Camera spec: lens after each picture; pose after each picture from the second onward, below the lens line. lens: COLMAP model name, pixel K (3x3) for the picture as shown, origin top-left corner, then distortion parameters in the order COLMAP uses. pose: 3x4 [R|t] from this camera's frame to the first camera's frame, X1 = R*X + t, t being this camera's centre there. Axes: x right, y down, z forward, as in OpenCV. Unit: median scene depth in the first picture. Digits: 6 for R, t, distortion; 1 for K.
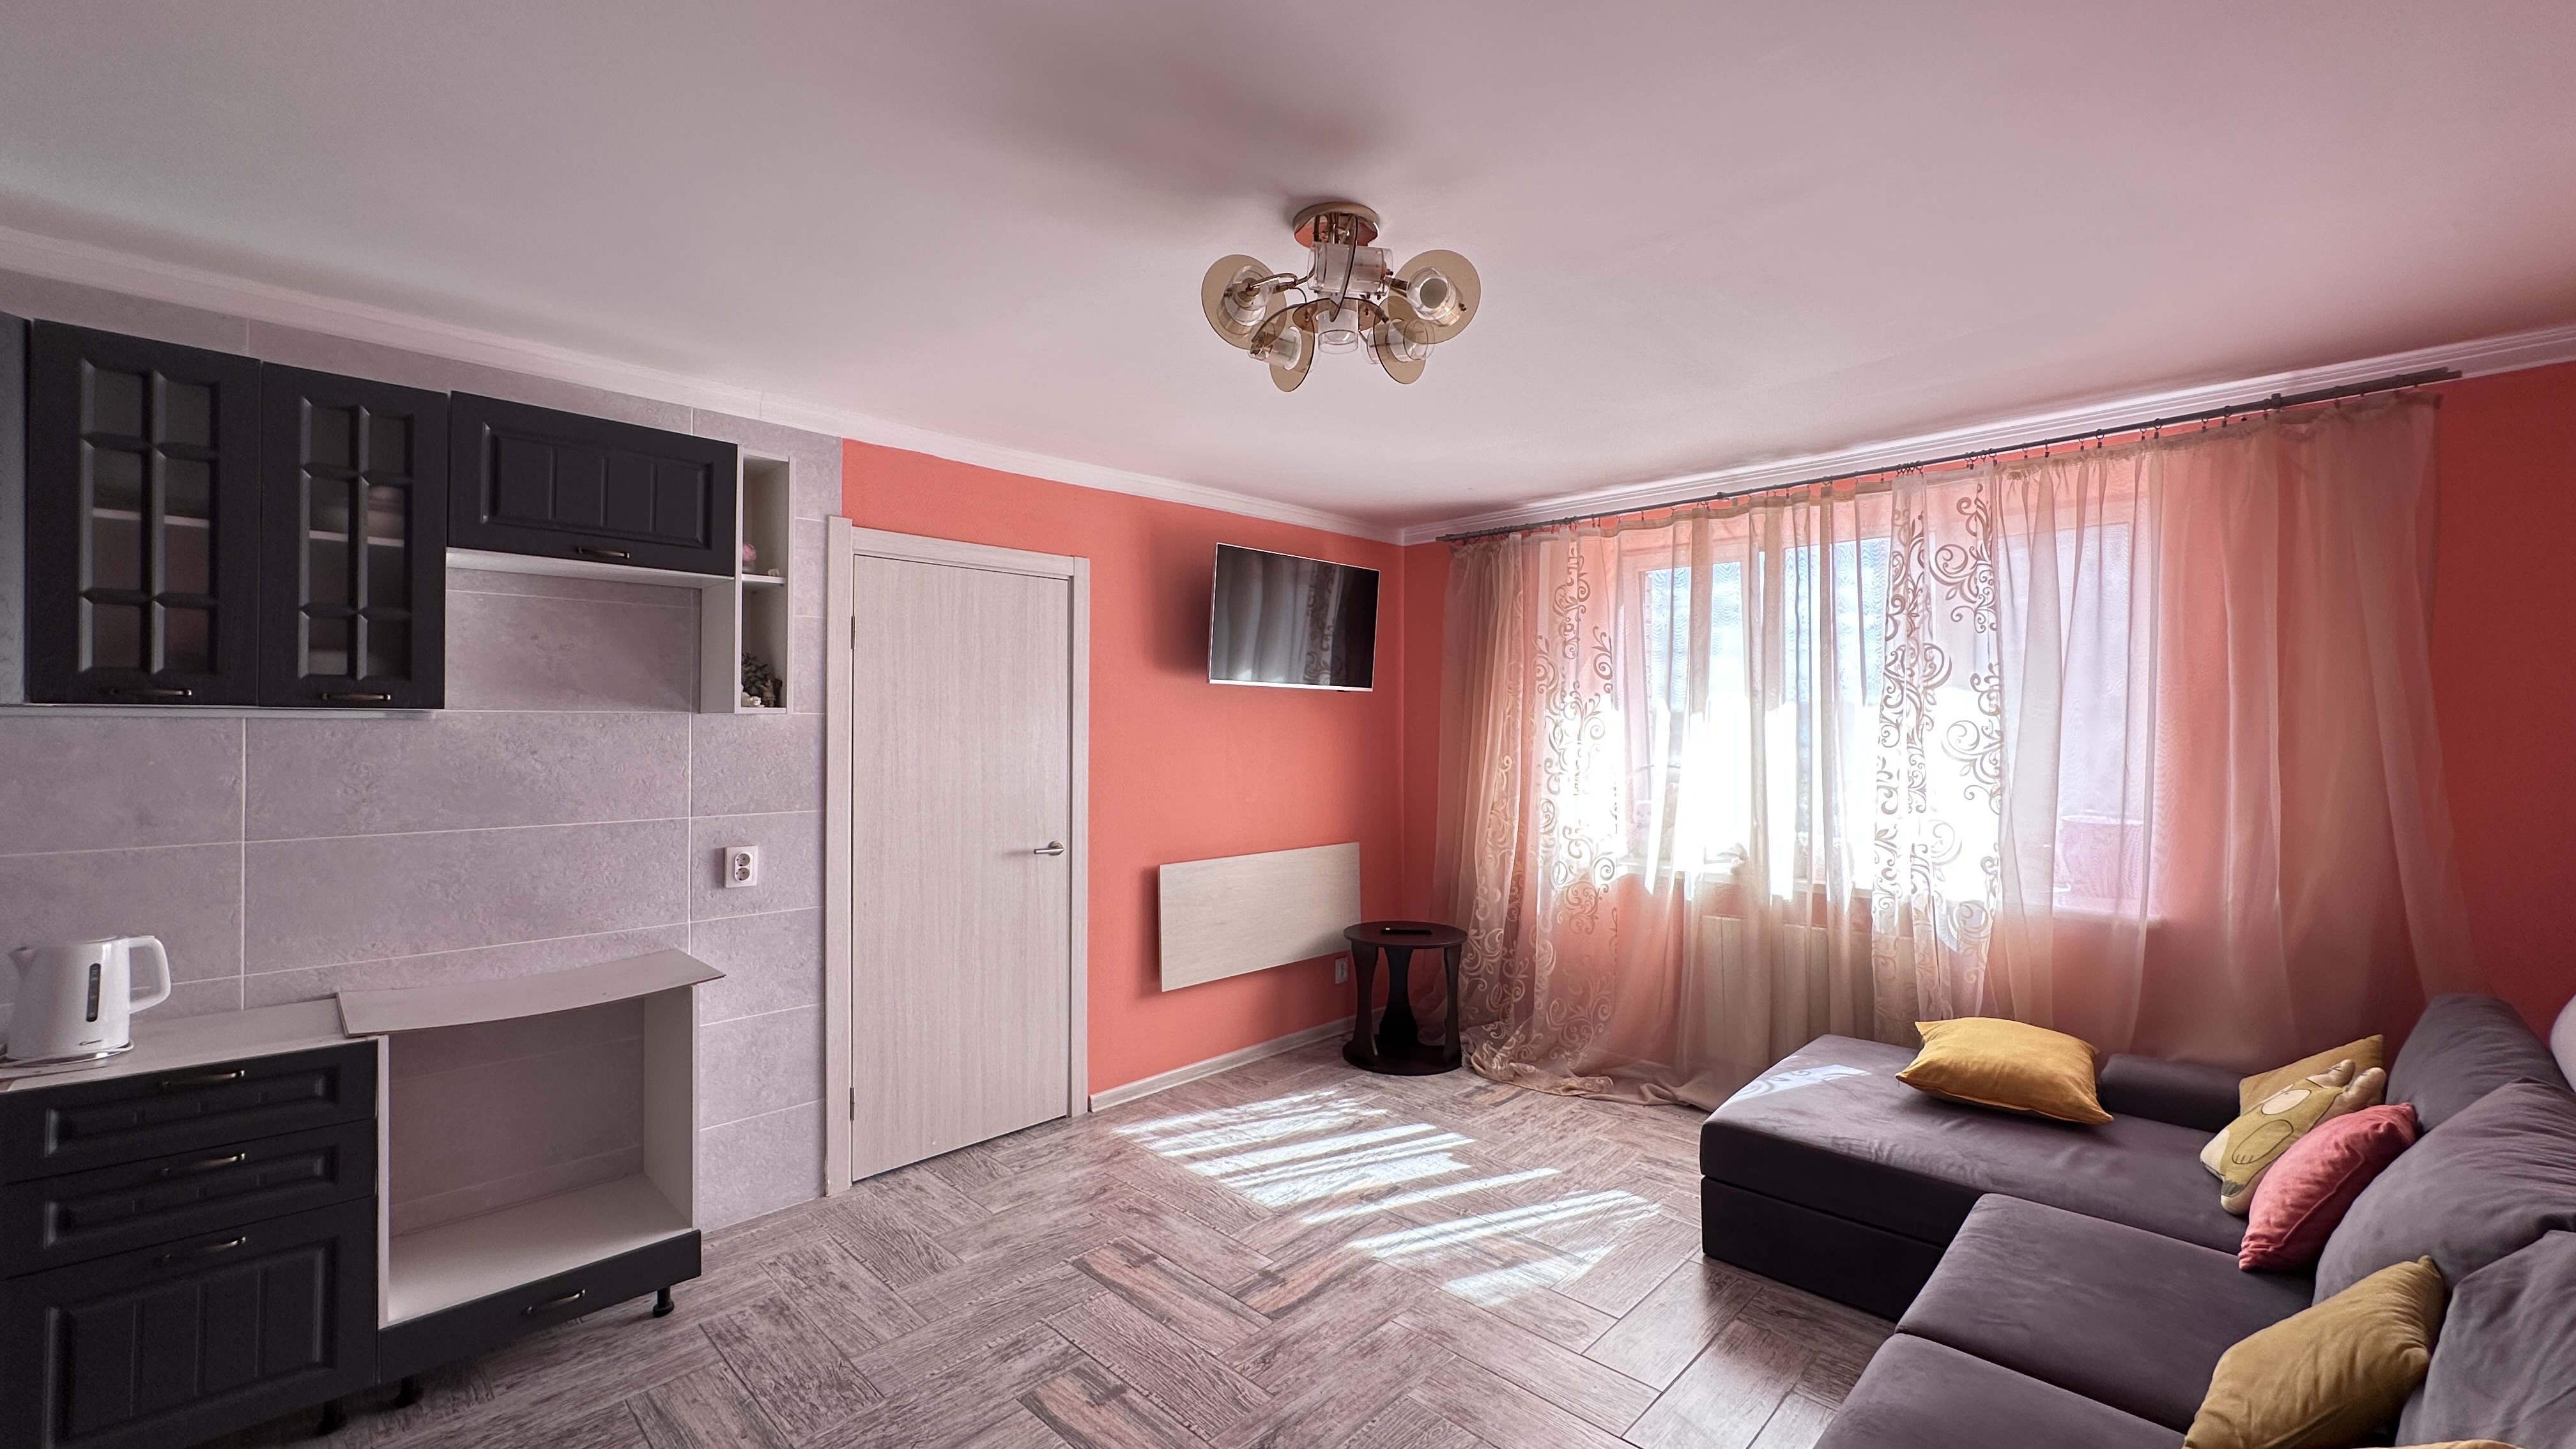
lens RADIAL K [[1025.8, 0, 1291.1], [0, 1025.8, 728.3], [0, 0, 1]] dist [0.000160, -0.000177]
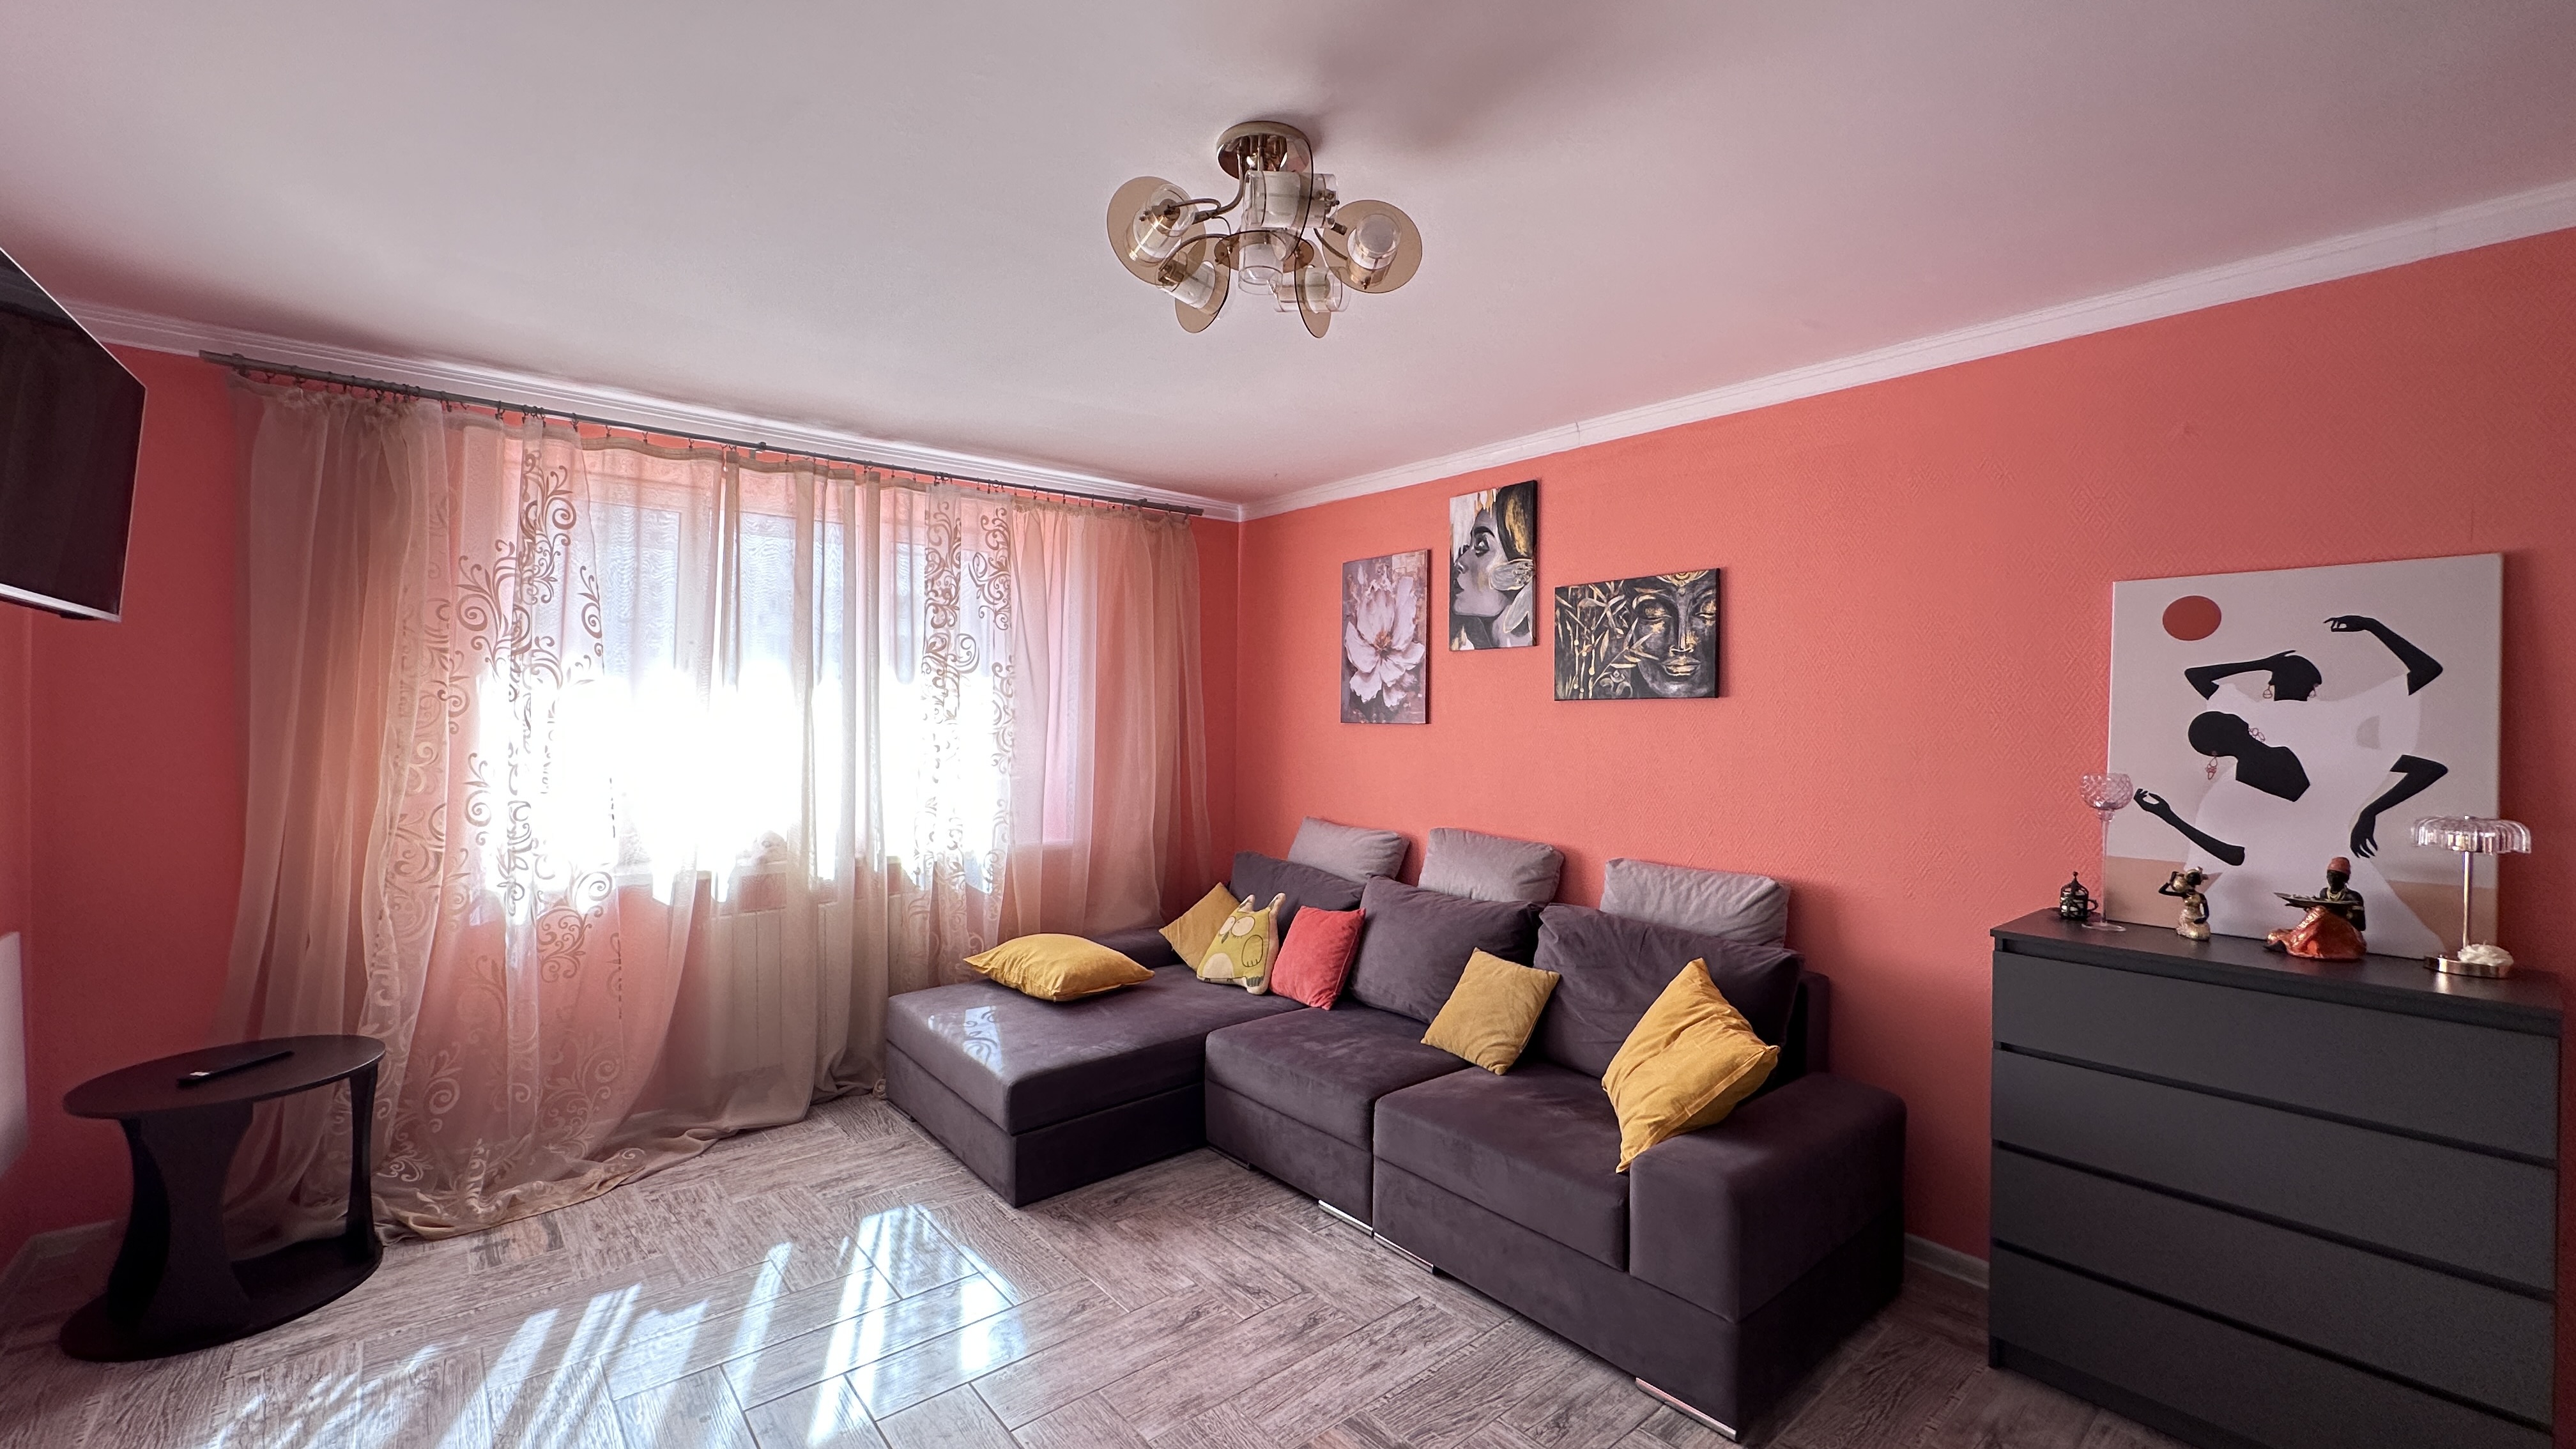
lens RADIAL K [[1025.8, 0, 1279.8], [0, 1025.8, 726.0], [0, 0, 1]] dist [0.000160, -0.000177]
pose [[0.106190, -0.013446, 0.994255, -0.484335], [-0.012059, 0.999818, 0.014809, 0.000204], [-0.994273, -0.013562, 0.106008, 0.502130]]
